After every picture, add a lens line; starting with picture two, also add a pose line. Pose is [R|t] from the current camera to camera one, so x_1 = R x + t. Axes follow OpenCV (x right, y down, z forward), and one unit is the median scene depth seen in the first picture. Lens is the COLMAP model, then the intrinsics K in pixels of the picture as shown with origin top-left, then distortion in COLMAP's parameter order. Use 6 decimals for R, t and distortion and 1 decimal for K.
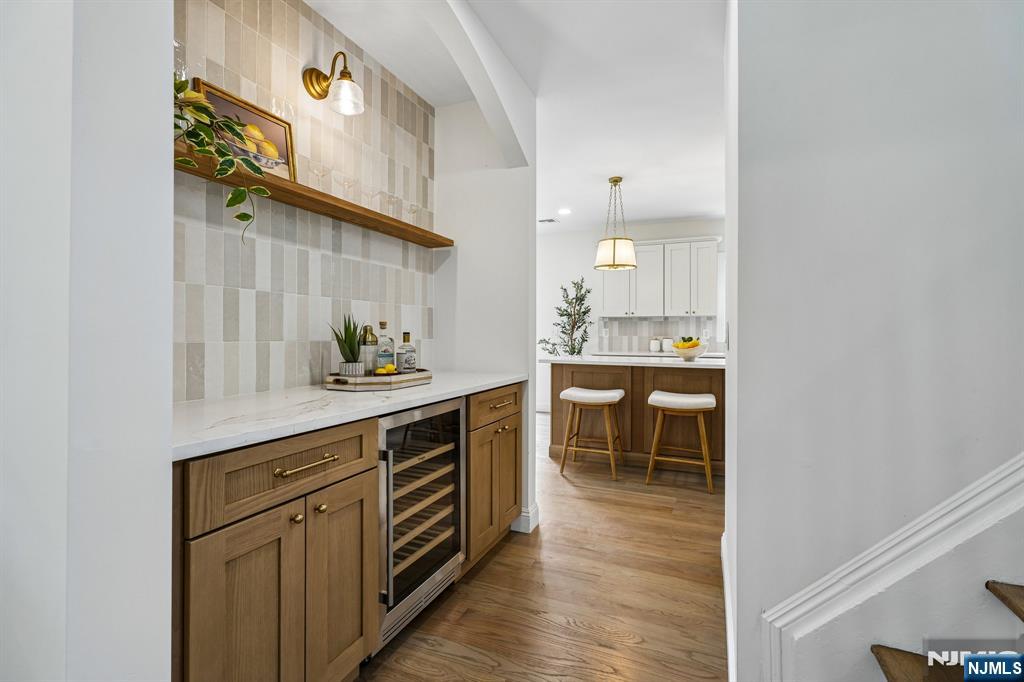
lens RADIAL K [[461.0, 0, 510.1], [0, 461.0, 330.3], [0, 0, 1]] dist [-0.001251, 0.000433]
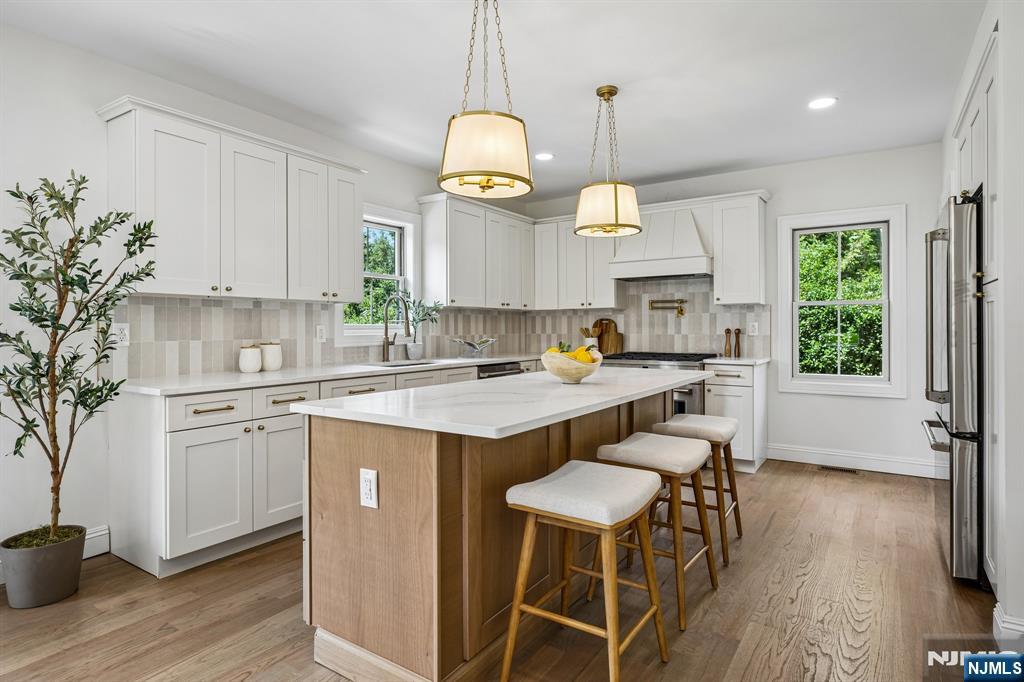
lens RADIAL K [[562.2, 0, 509.2], [0, 562.2, 326.6], [0, 0, 1]] dist [0.000763, 0.000317]
pose [[0.176761, -0.003099, 0.984249, -0.213543], [-0.004647, 0.999981, 0.003983, -0.004577], [-0.984243, -0.005278, 0.176744, 0.651897]]
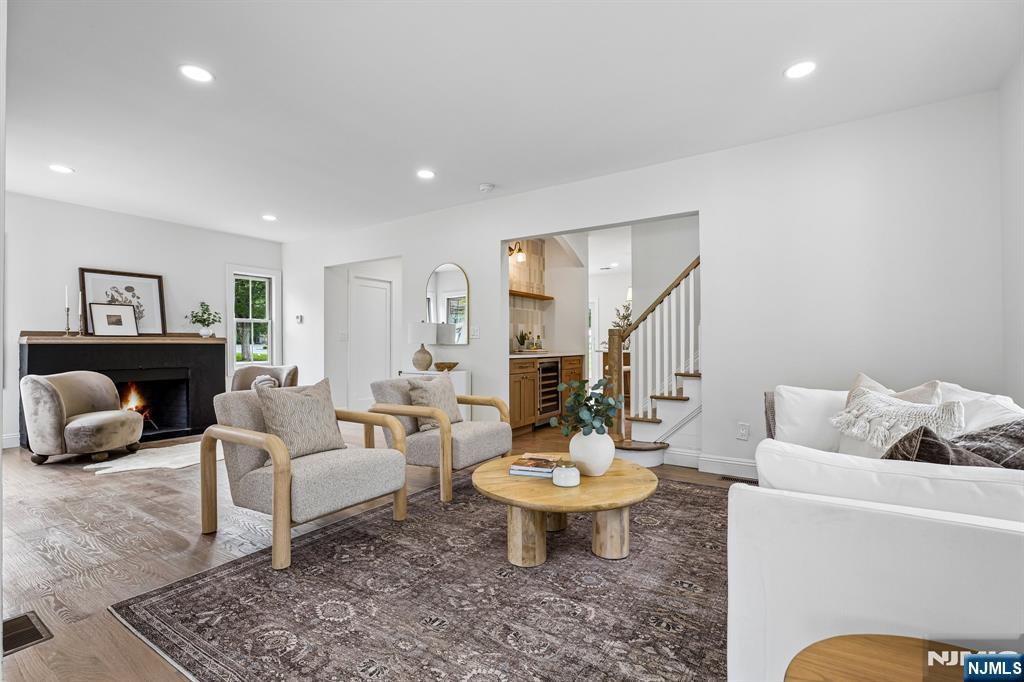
lens RADIAL K [[467.8, 0, 512.0], [0, 467.8, 341.0], [0, 0, 1]] dist [-0.003865, 0.000034]
pose [[0.984834, -0.007744, -0.173326, 0.040792], [0.008241, 0.999964, 0.002147, 0.012014], [0.173303, -0.003542, 0.984862, -0.699357]]
